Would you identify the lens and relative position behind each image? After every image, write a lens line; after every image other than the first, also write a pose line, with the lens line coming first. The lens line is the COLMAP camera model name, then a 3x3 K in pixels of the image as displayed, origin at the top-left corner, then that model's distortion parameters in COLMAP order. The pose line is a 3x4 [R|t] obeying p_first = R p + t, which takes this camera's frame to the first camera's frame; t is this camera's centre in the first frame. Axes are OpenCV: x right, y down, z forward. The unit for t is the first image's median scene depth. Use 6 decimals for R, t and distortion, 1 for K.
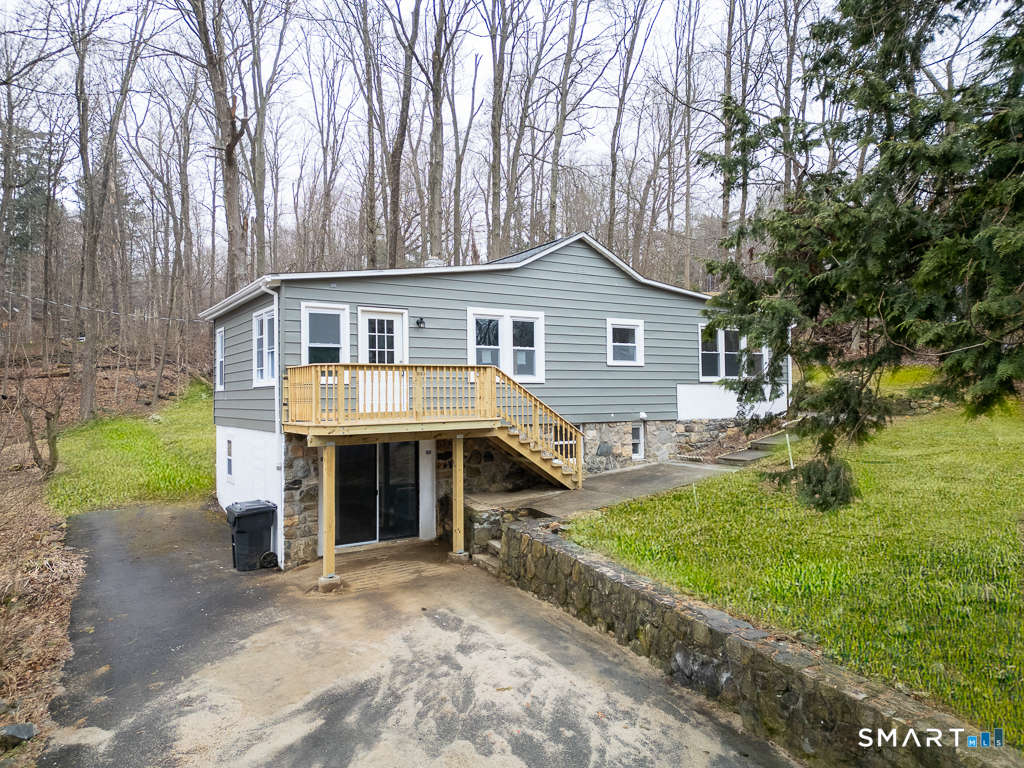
lens RADIAL K [[710.6, 0, 508.9], [0, 710.6, 381.4], [0, 0, 1]] dist [0.079568, -0.022423]
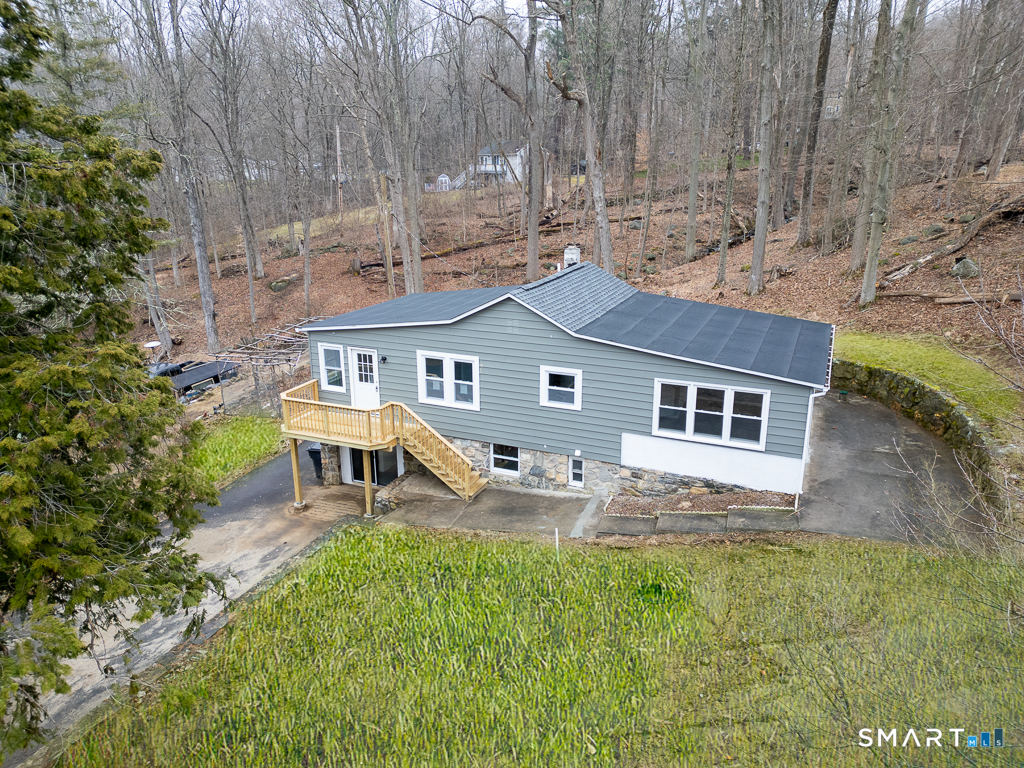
lens RADIAL K [[710.6, 0, 508.7], [0, 710.6, 377.4], [0, 0, 1]] dist [0.079568, -0.022423]
pose [[0.557439, 0.246904, -0.792654, 1.173527], [0.017745, 0.950992, 0.308705, -0.488363], [0.830028, -0.186150, 0.525739, 0.431708]]
